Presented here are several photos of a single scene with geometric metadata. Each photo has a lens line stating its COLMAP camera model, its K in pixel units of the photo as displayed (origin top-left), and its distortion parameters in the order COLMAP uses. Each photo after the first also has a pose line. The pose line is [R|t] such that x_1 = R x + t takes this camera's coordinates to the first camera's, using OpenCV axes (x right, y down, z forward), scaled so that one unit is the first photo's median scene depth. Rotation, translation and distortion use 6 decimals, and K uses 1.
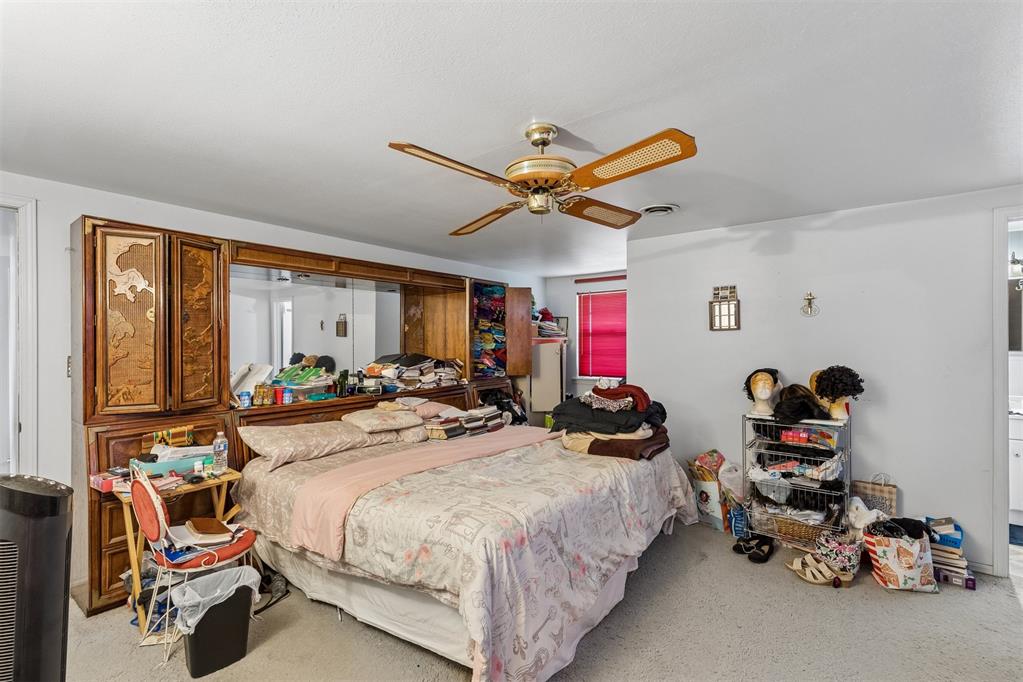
lens RADIAL K [[465.8, 0, 511.5], [0, 465.8, 341.0], [0, 0, 1]] dist [0.002181, 0.000443]
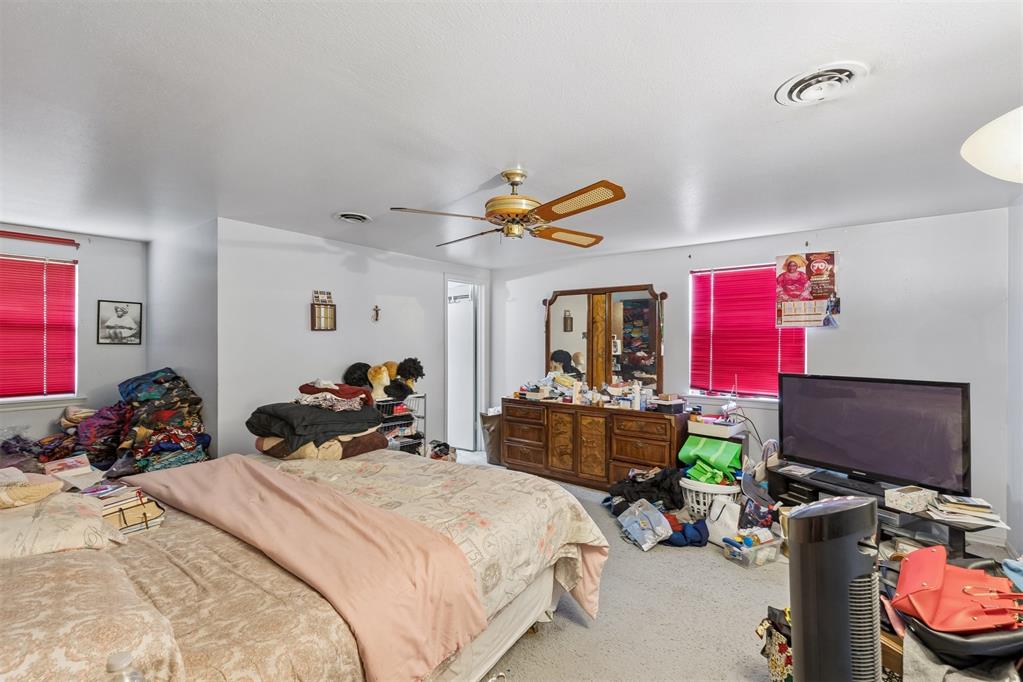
lens RADIAL K [[465.8, 0, 511.5], [0, 465.8, 341.0], [0, 0, 1]] dist [0.002181, 0.000443]
pose [[-0.019411, 0.010066, 0.999761, -0.767835], [-0.007052, 0.999923, -0.010204, 0.011348], [-0.999787, -0.007249, -0.019338, 0.666195]]
